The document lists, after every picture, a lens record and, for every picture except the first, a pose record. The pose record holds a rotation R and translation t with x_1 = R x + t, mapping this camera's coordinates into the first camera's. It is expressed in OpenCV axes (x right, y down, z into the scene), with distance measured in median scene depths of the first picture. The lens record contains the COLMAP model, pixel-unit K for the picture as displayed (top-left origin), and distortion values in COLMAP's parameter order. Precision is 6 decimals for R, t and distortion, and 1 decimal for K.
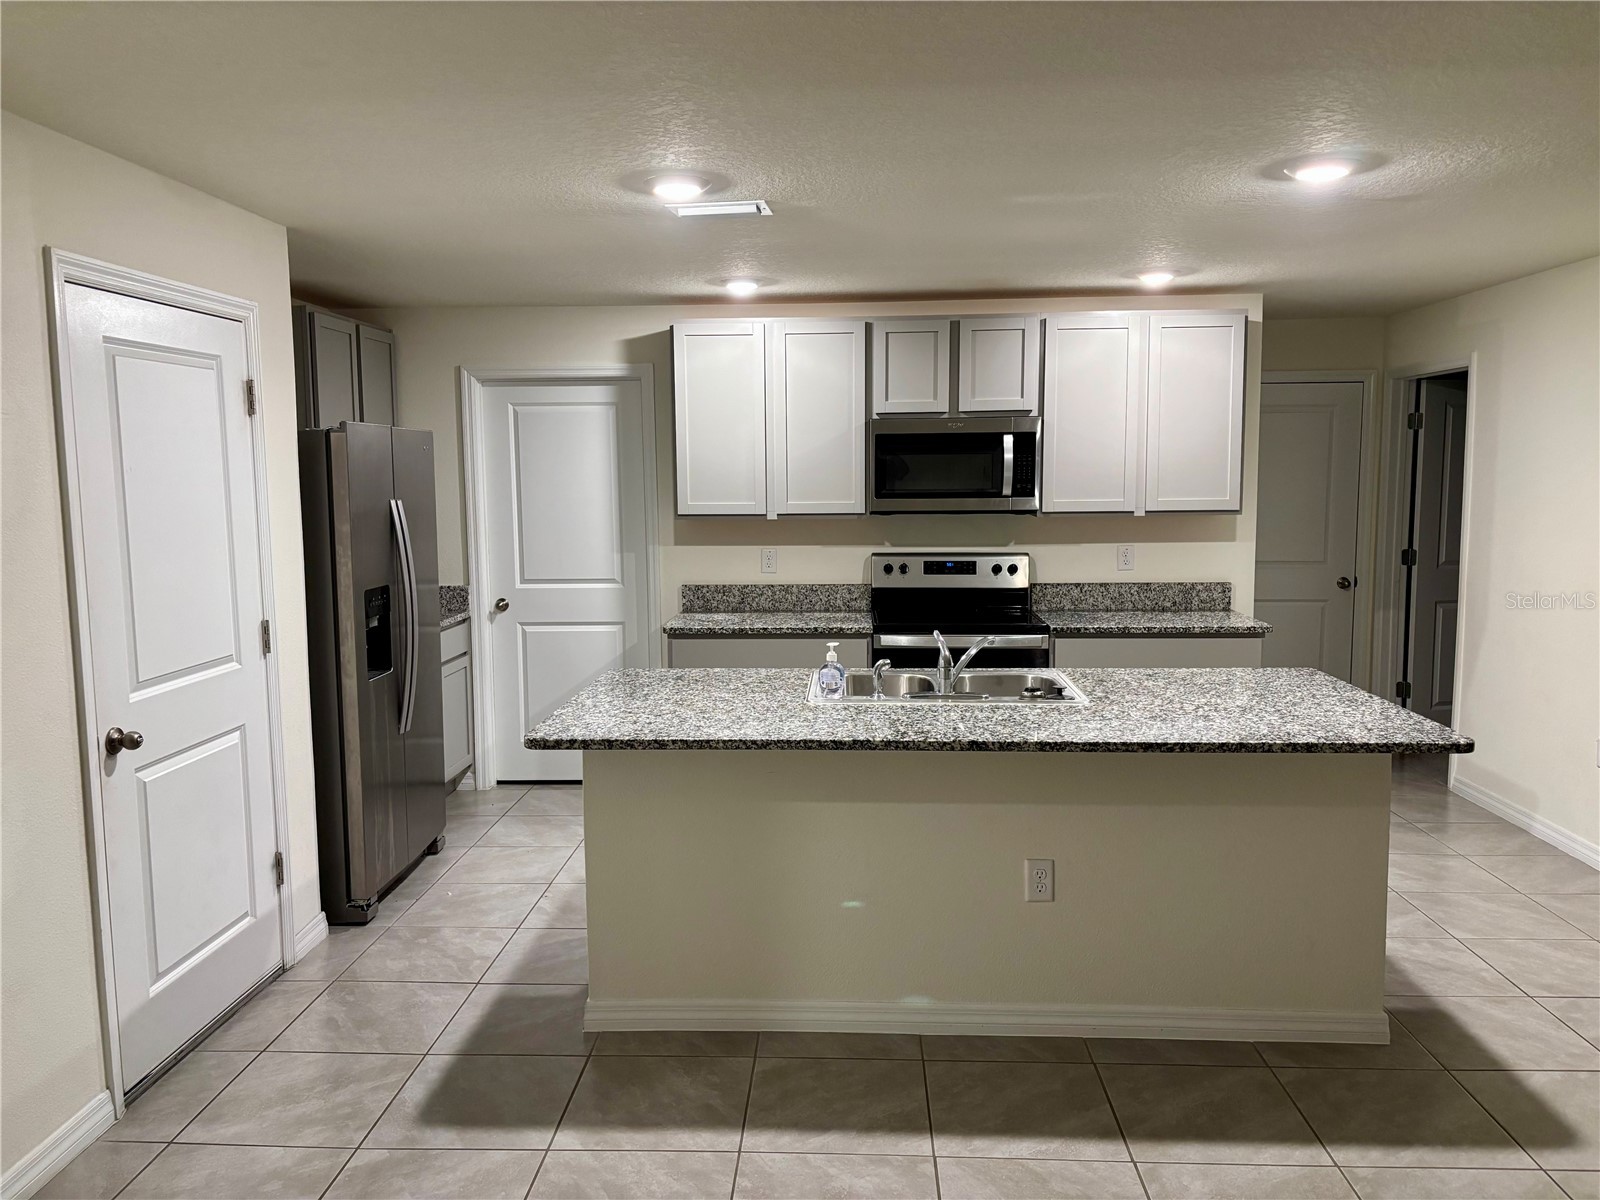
lens RADIAL K [[1196.6, 0, 796.2], [0, 1196.6, 599.6], [0, 0, 1]] dist [0.013944, -0.004573]
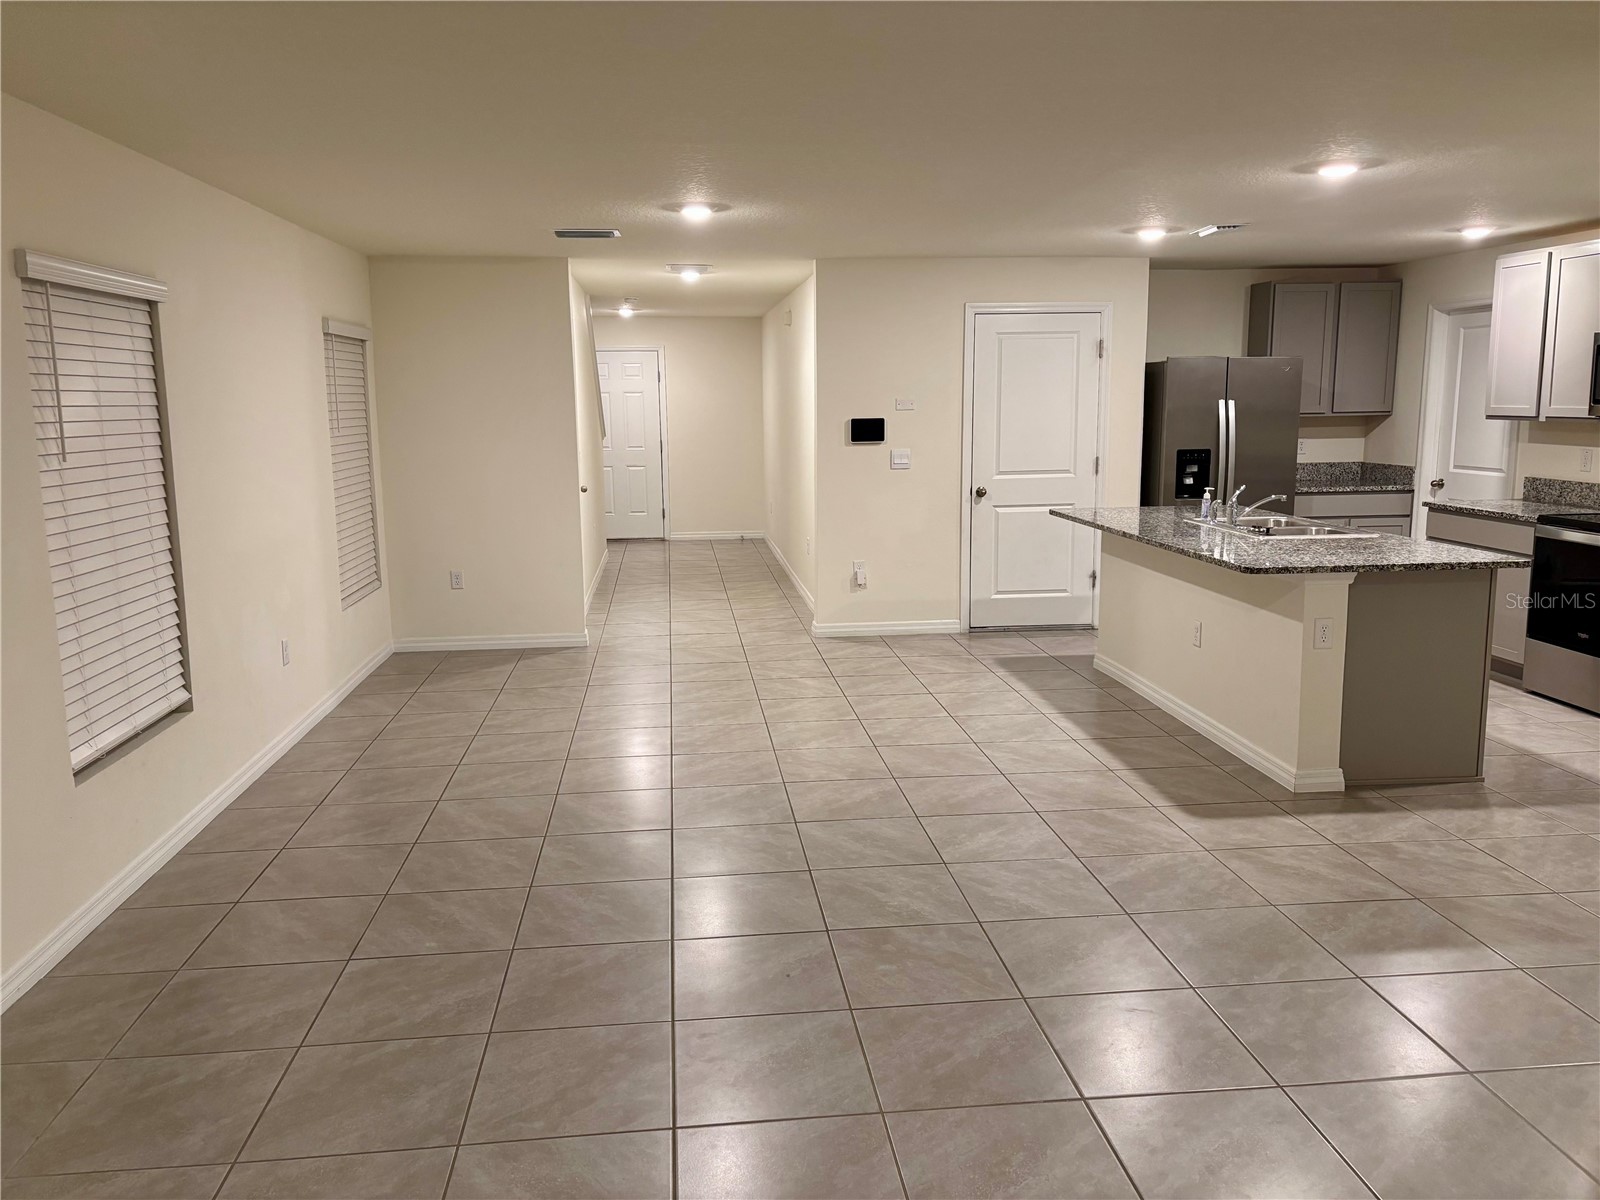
lens RADIAL K [[1196.6, 0, 797.5], [0, 1196.6, 598.1], [0, 0, 1]] dist [0.013944, -0.004573]
pose [[0.159765, 0.171347, -0.972171, 1.464582], [-0.094996, 0.982918, 0.157630, -0.020060], [0.982574, 0.067168, 0.173313, 0.137176]]
